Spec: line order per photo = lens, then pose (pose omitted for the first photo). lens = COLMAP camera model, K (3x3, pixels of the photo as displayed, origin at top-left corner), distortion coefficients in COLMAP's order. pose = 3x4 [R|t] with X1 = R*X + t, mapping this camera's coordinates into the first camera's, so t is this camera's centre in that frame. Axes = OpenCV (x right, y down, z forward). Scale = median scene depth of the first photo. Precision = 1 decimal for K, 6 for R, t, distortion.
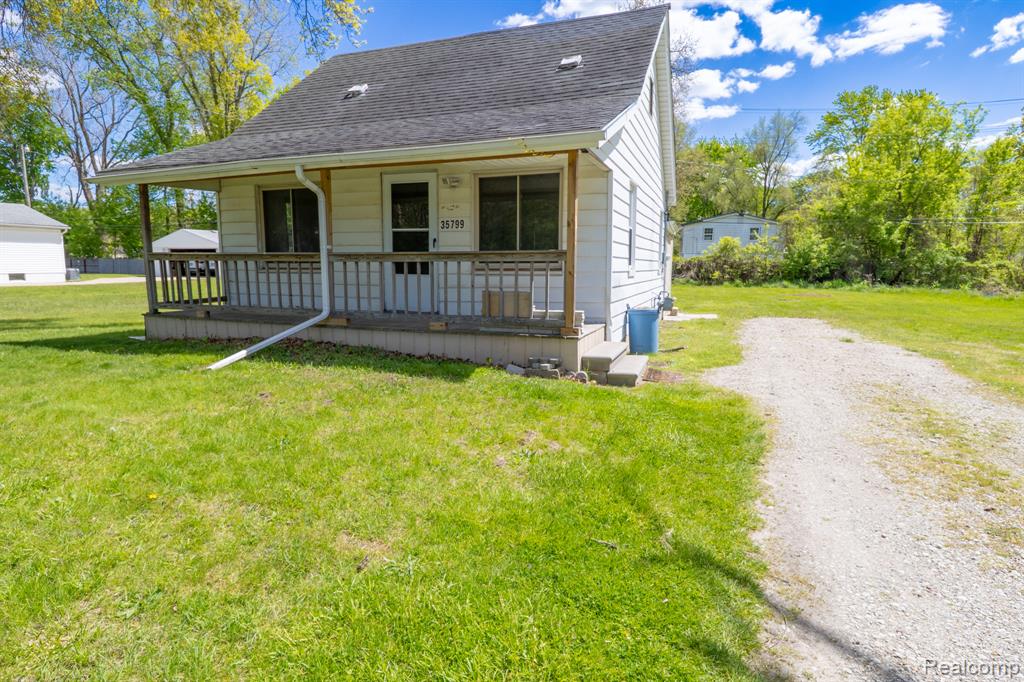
lens RADIAL K [[550.9, 0, 512.4], [0, 550.9, 339.7], [0, 0, 1]] dist [-0.018029, -0.000073]
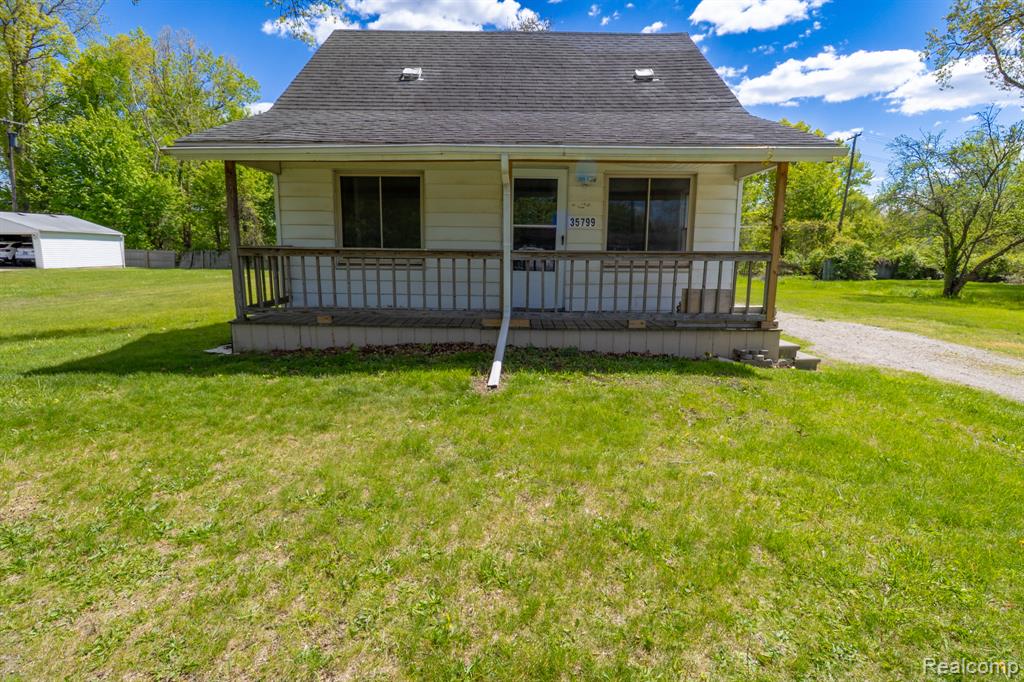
lens RADIAL K [[480.9, 0, 510.8], [0, 480.9, 341.4], [0, 0, 1]] dist [-0.008796, -0.000731]
pose [[0.944036, -0.050399, 0.325968, -0.522927], [0.039578, 0.998426, 0.039748, -0.029728], [-0.327458, -0.024623, 0.944545, 0.196350]]
